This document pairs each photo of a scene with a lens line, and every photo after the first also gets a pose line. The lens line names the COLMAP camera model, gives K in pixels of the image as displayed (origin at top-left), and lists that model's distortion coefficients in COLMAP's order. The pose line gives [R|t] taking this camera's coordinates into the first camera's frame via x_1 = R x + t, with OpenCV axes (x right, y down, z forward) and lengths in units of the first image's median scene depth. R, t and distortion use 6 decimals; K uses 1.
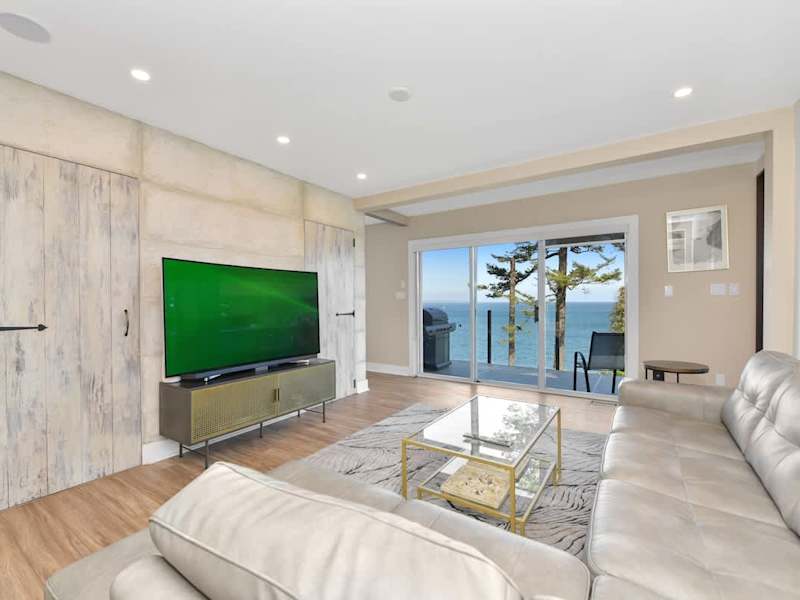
lens RADIAL K [[369.8, 0, 399.4], [0, 369.8, 302.0], [0, 0, 1]] dist [0.010664, -0.000343]
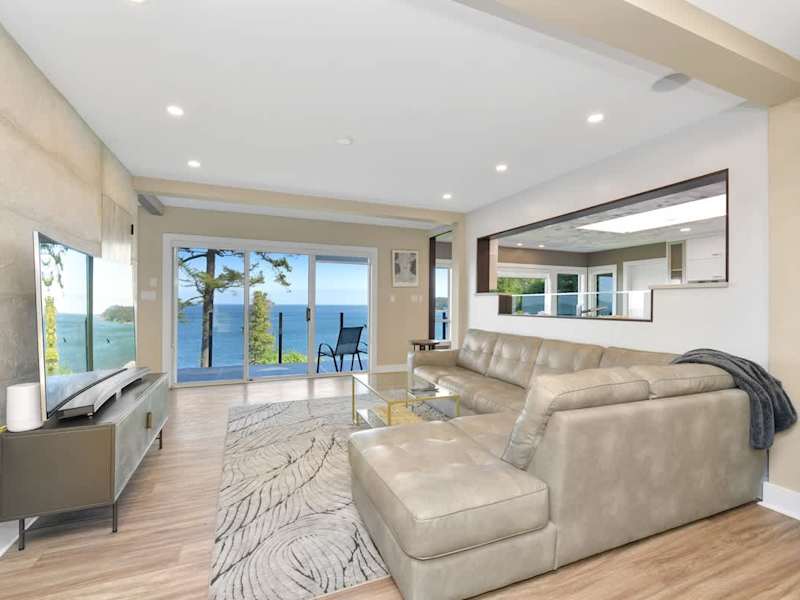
lens RADIAL K [[369.8, 0, 399.4], [0, 369.8, 302.0], [0, 0, 1]] dist [0.010664, -0.000343]
pose [[0.557630, 0.011178, 0.830014, -0.136372], [-0.006589, 0.999937, -0.009040, -0.000135], [-0.830063, -0.000428, 0.557669, 0.020629]]
